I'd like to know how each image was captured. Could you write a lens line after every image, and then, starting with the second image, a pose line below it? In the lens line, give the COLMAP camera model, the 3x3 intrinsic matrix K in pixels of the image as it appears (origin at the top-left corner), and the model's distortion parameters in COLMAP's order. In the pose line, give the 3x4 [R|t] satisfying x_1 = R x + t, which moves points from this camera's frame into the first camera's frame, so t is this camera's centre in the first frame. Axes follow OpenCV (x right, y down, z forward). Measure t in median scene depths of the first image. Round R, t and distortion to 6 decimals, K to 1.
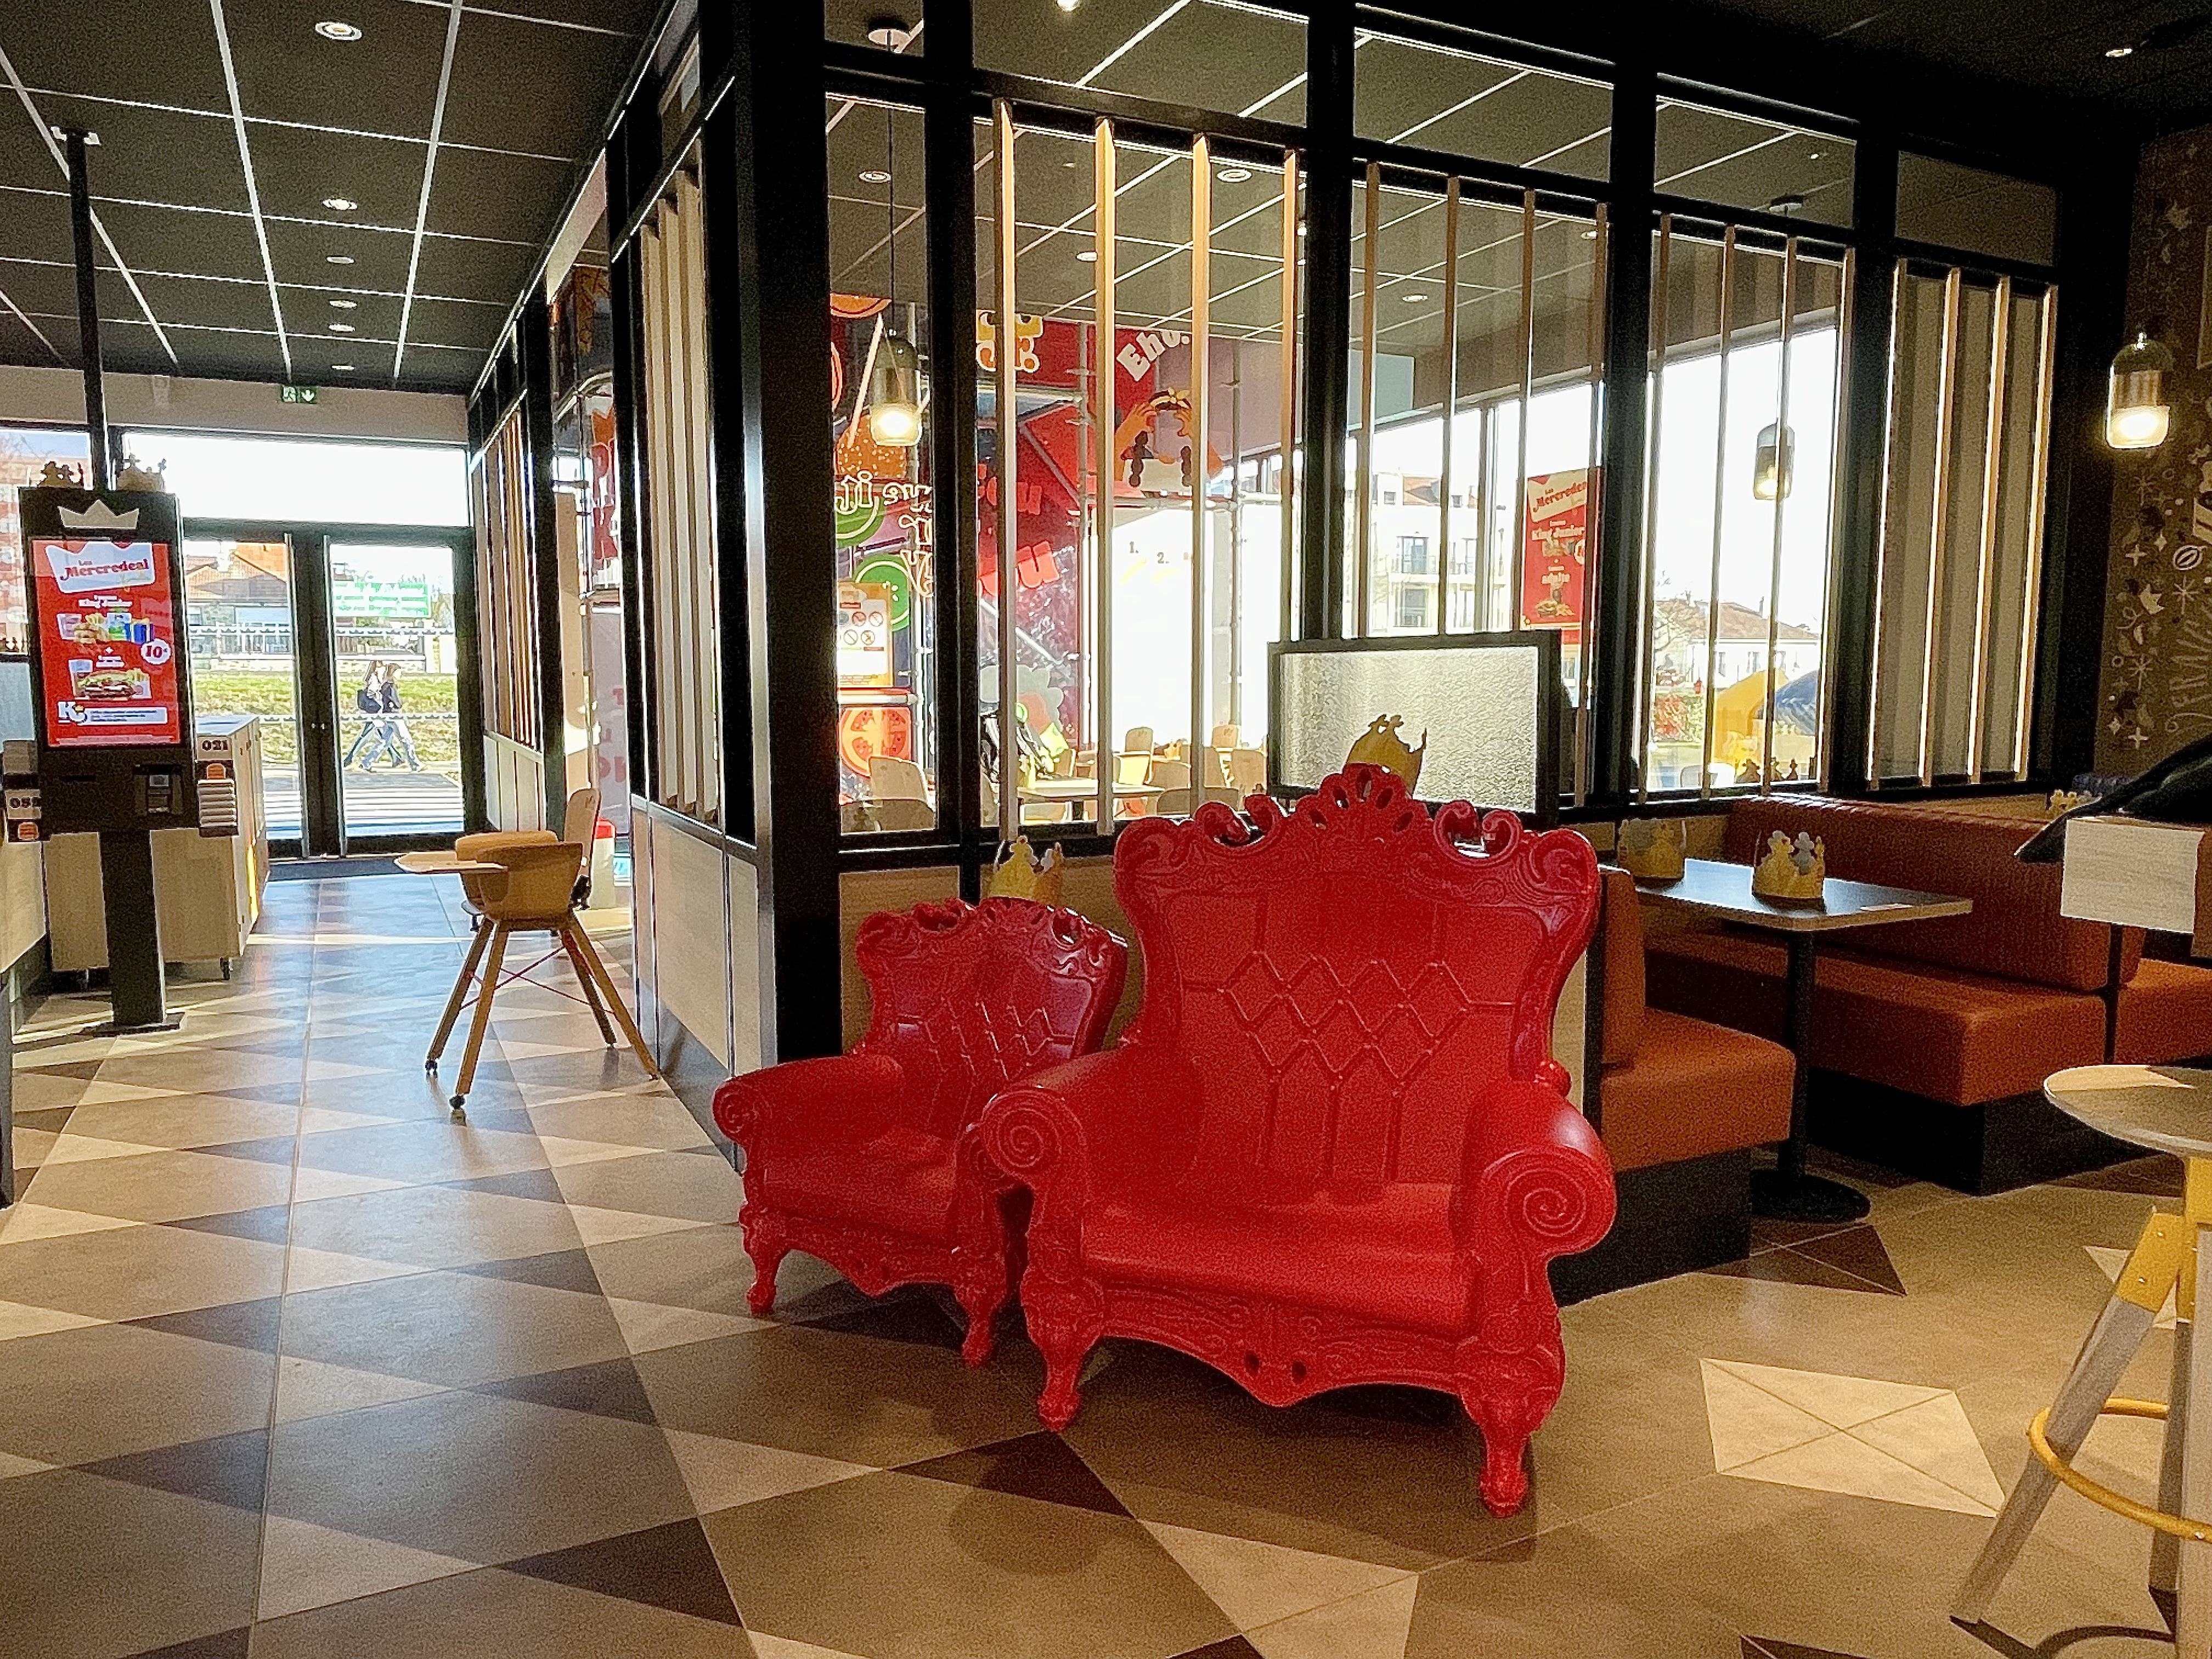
lens RADIAL K [[1509.6, 0, 1106.0], [0, 1509.6, 829.5], [0, 0, 1]] dist [-0.001231, -0.000238]
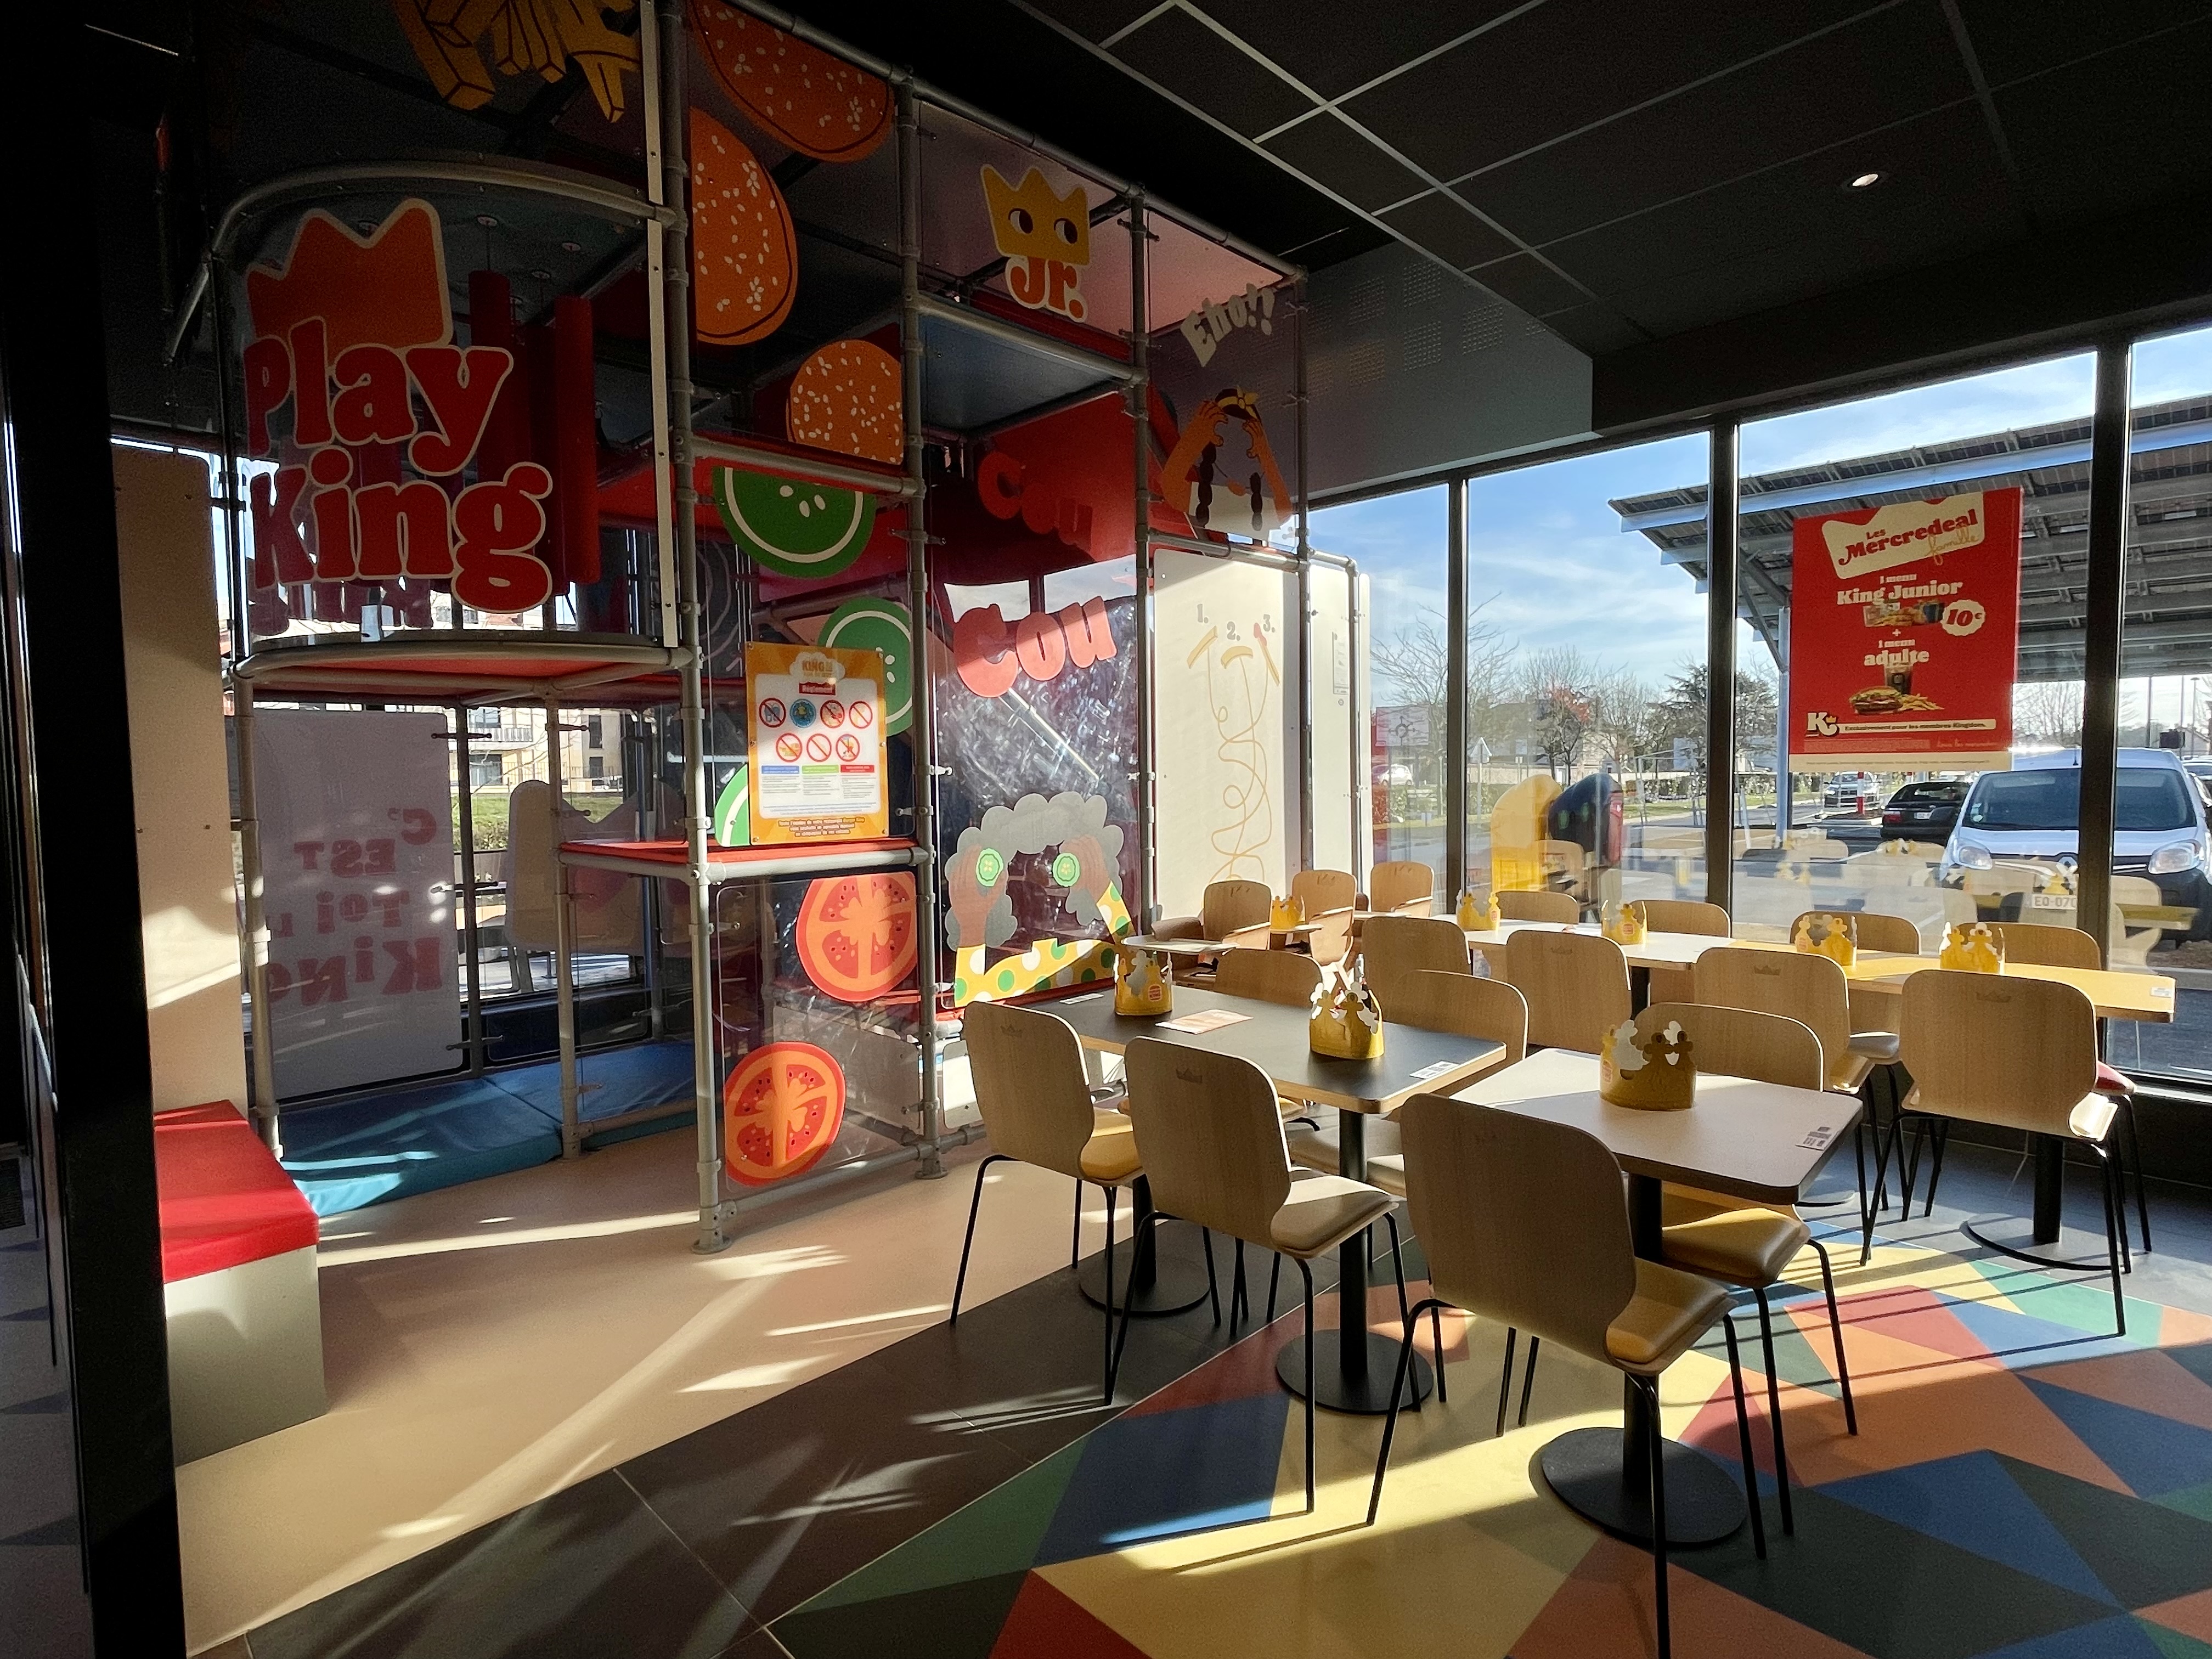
lens RADIAL K [[1140.6, 0, 1106.0], [0, 1140.6, 829.5], [0, 0, 1]] dist [-0.013344, 0.000096]
pose [[0.946851, -0.029373, 0.320328, -0.198925], [0.047003, 0.997767, -0.047443, -0.072946], [-0.318219, 0.059977, 0.946118, 0.574109]]
